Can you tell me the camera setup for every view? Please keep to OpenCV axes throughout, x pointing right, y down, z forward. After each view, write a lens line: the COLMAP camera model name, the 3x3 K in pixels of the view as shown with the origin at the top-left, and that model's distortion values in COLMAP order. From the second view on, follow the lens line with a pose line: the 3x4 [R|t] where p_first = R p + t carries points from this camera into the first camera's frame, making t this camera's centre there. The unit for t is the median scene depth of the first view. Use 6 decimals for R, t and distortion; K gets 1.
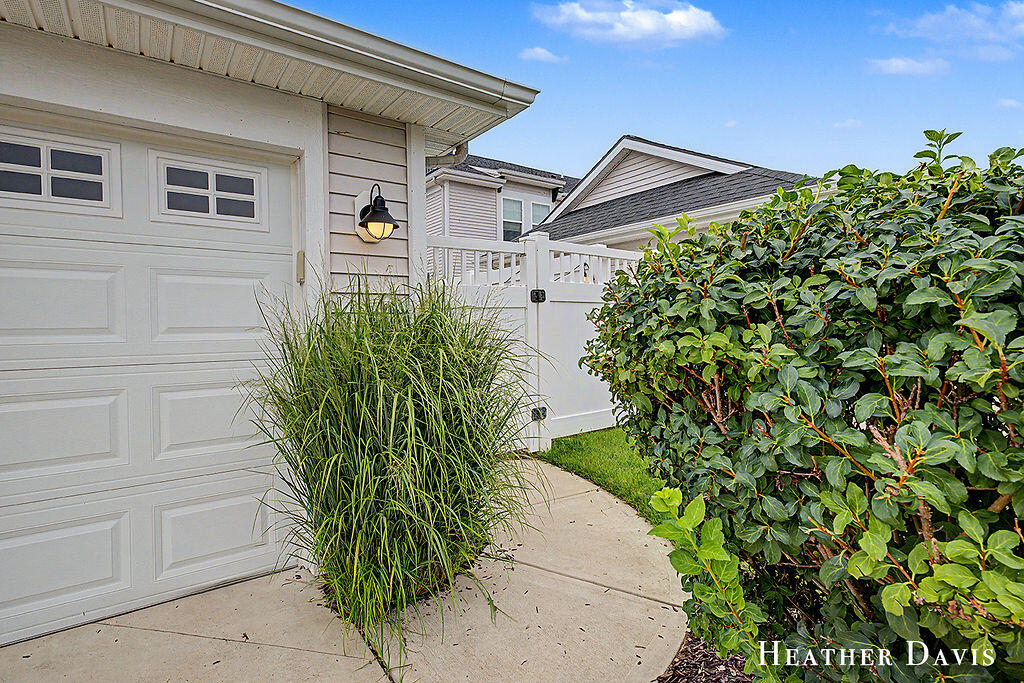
lens RADIAL K [[507.9, 0, 508.5], [0, 507.9, 328.5], [0, 0, 1]] dist [-0.001726, -0.000120]
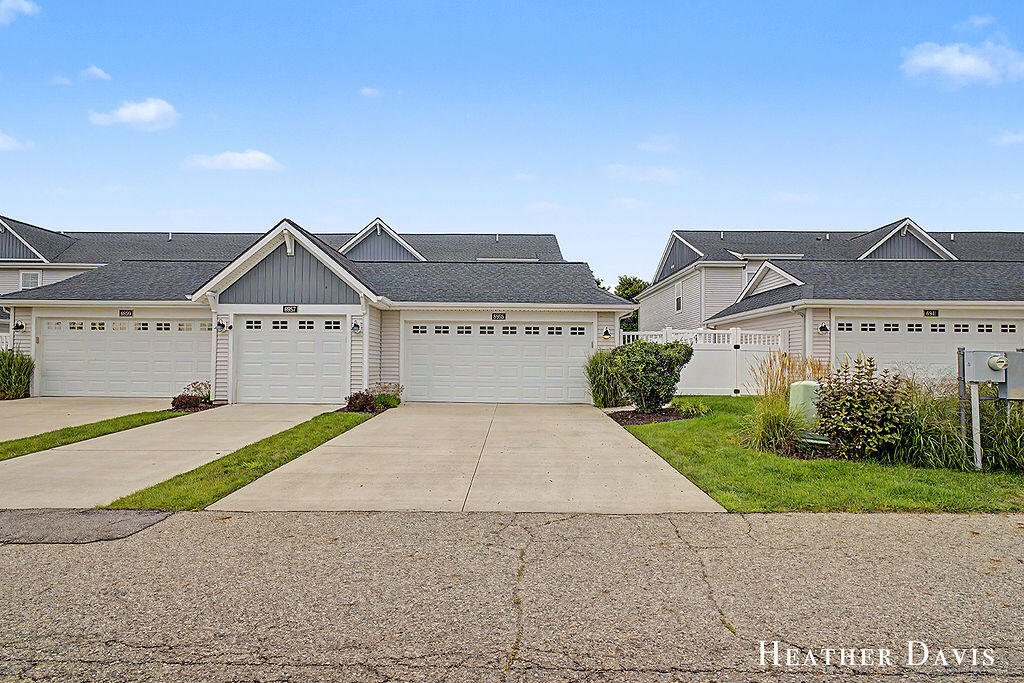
lens RADIAL K [[507.9, 0, 508.5], [0, 507.9, 328.5], [0, 0, 1]] dist [-0.001726, -0.000120]
pose [[0.807007, -0.026648, -0.589940, 1.883470], [-0.019154, 0.997275, -0.071249, 0.095443], [0.590231, 0.068798, 0.804297, -3.541568]]
